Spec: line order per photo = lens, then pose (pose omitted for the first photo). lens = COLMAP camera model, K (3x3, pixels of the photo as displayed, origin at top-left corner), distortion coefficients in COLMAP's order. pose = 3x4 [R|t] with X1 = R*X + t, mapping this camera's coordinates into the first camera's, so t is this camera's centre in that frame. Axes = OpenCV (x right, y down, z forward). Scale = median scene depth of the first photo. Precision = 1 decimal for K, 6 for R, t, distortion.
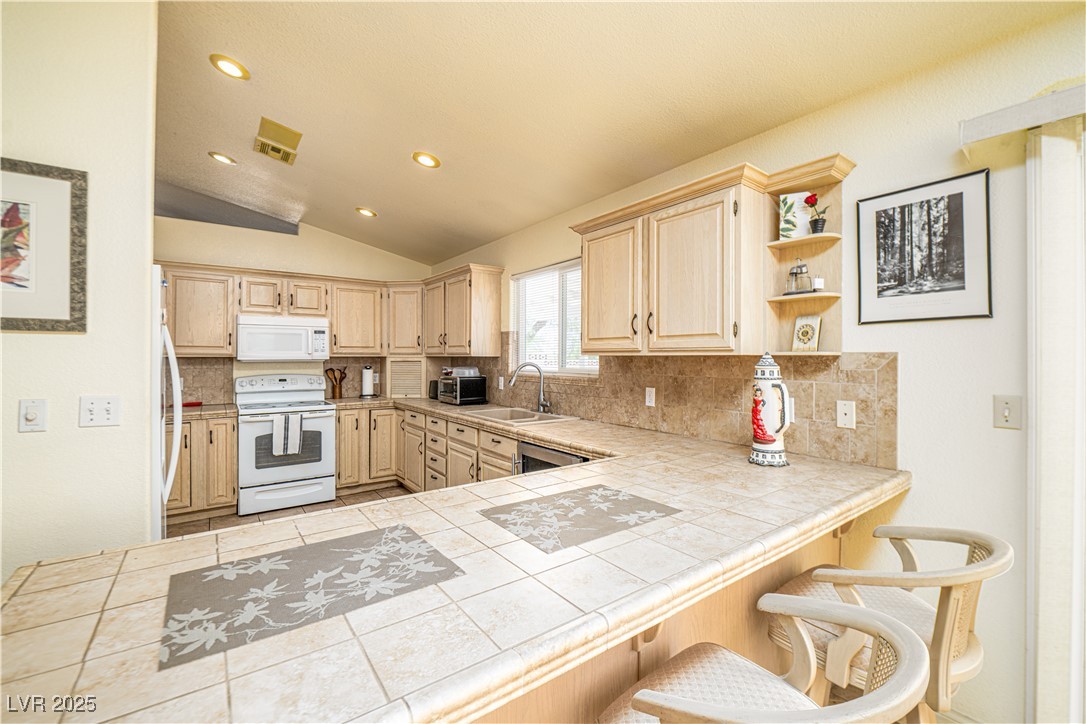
lens RADIAL K [[461.0, 0, 556.9], [0, 461.0, 355.3], [0, 0, 1]] dist [-0.008667, -0.000341]
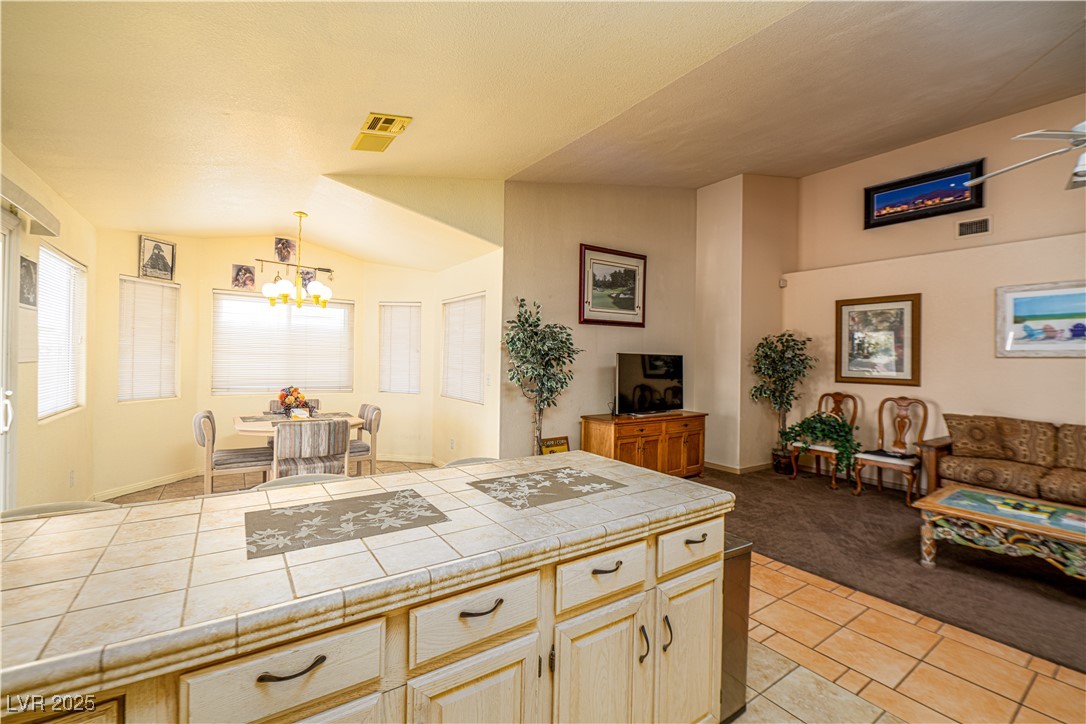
lens RADIAL K [[461.0, 0, 553.5], [0, 461.0, 352.0], [0, 0, 1]] dist [-0.008667, -0.000341]
pose [[-0.999158, -0.021051, 0.035202, -0.234970], [-0.021712, 0.999593, -0.018520, -0.002839], [-0.034798, -0.019269, -0.999209, 1.109459]]
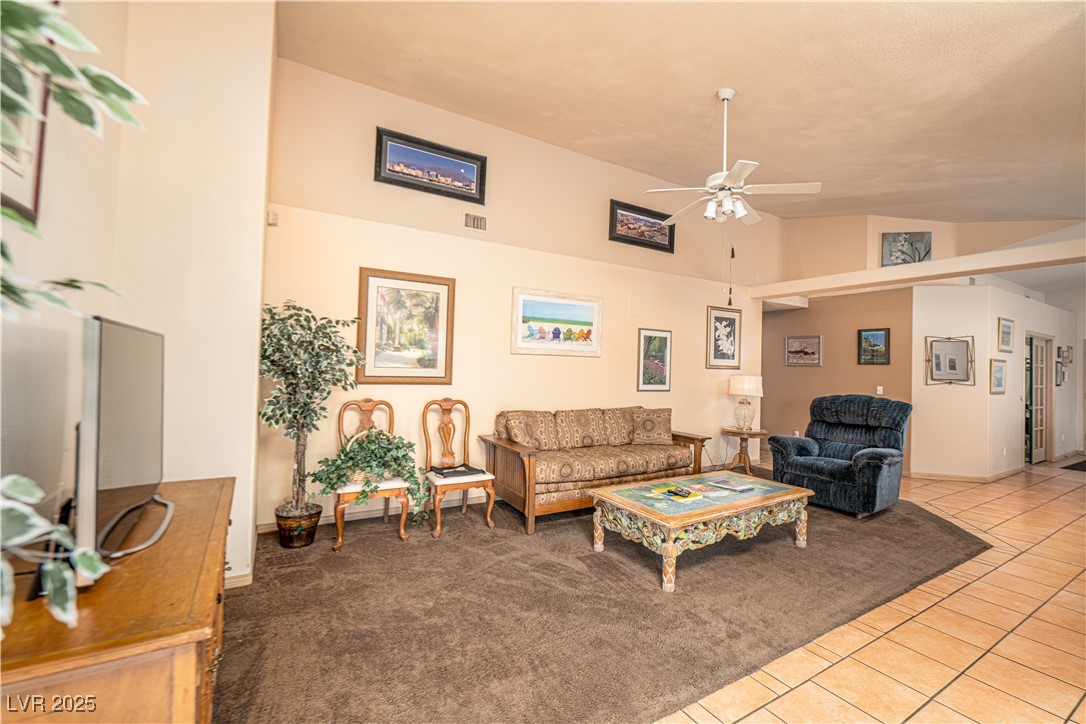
lens RADIAL K [[461.0, 0, 548.7], [0, 461.0, 356.1], [0, 0, 1]] dist [-0.008667, -0.000341]
pose [[-0.107332, -0.025390, -0.993899, -0.040946], [-0.025861, 0.999407, -0.022738, -0.003774], [0.993887, 0.023262, -0.107924, -0.432055]]
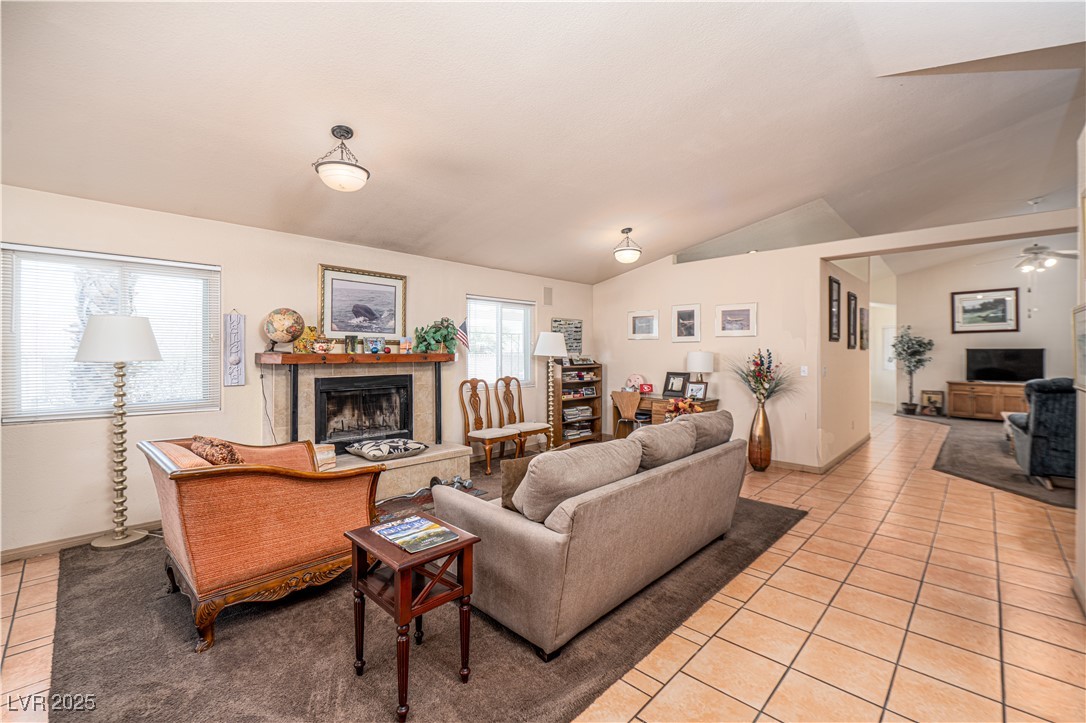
lens RADIAL K [[461.0, 0, 549.4], [0, 461.0, 355.9], [0, 0, 1]] dist [-0.008667, -0.000341]
pose [[-0.161366, -0.008882, 0.986855, -3.683042], [-0.004637, 0.999955, 0.008242, 0.004240], [-0.986884, -0.003246, -0.161400, 3.156162]]
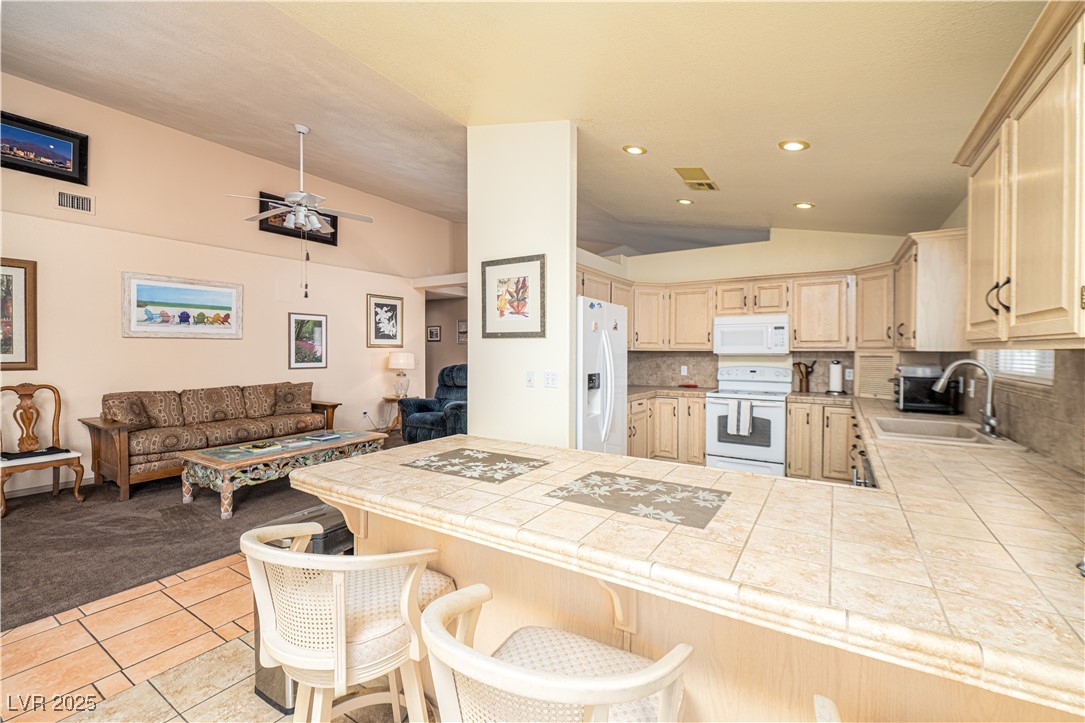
lens RADIAL K [[460.5, 0, 553.9], [0, 460.5, 354.8], [0, 0, 1]] dist [-0.008667, -0.000341]
pose [[0.354992, 0.010089, -0.934815, 0.552522], [0.000145, 0.999941, 0.010847, 0.000377], [0.934869, -0.003986, 0.354969, 0.242795]]
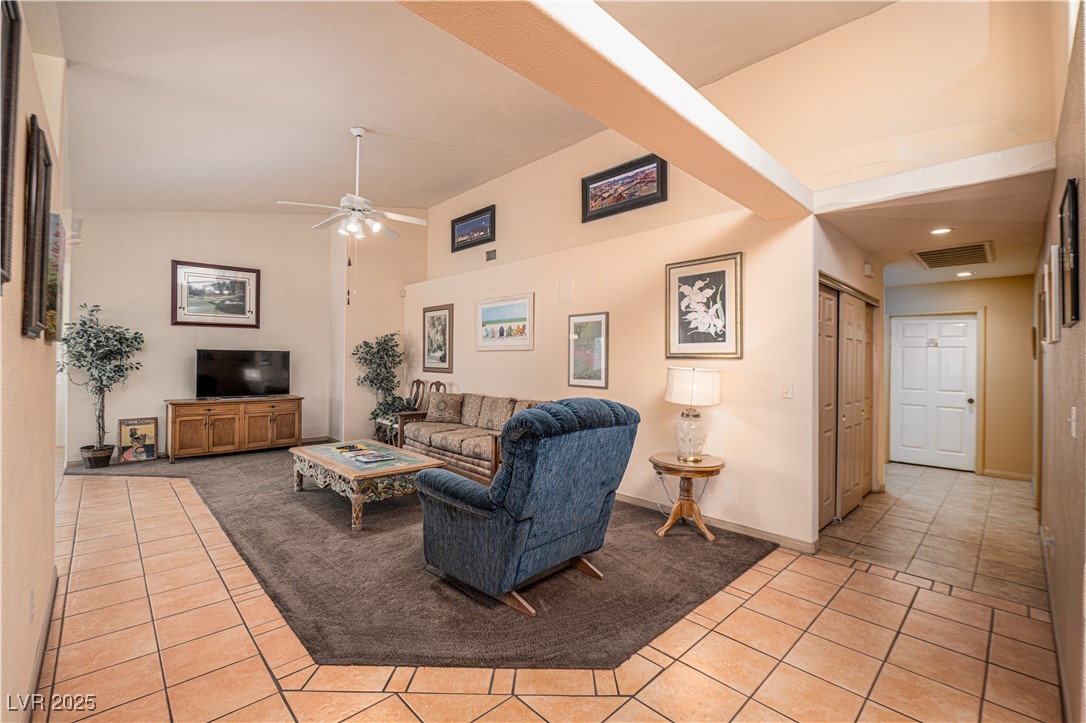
lens RADIAL K [[461.0, 0, 557.7], [0, 461.0, 355.4], [0, 0, 1]] dist [-0.008667, -0.000341]
pose [[-0.991294, -0.016521, -0.130627, -2.075908], [-0.014505, 0.999761, -0.016370, 0.005430], [0.130867, -0.014333, -0.991296, 1.815850]]
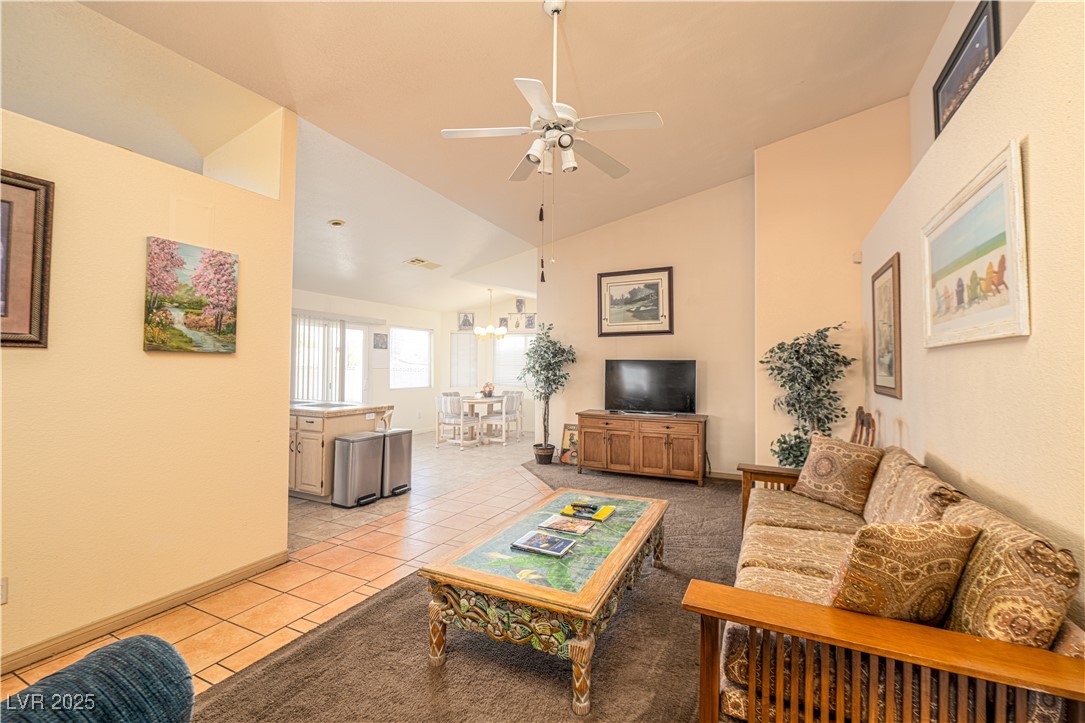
lens RADIAL K [[460.5, 0, 553.2], [0, 460.5, 360.4], [0, 0, 1]] dist [-0.008667, -0.000341]
pose [[-0.457654, 0.004246, 0.889120, -2.504680], [-0.013546, 0.999839, -0.011747, -0.004734], [-0.889027, -0.017420, -0.457523, 0.447576]]
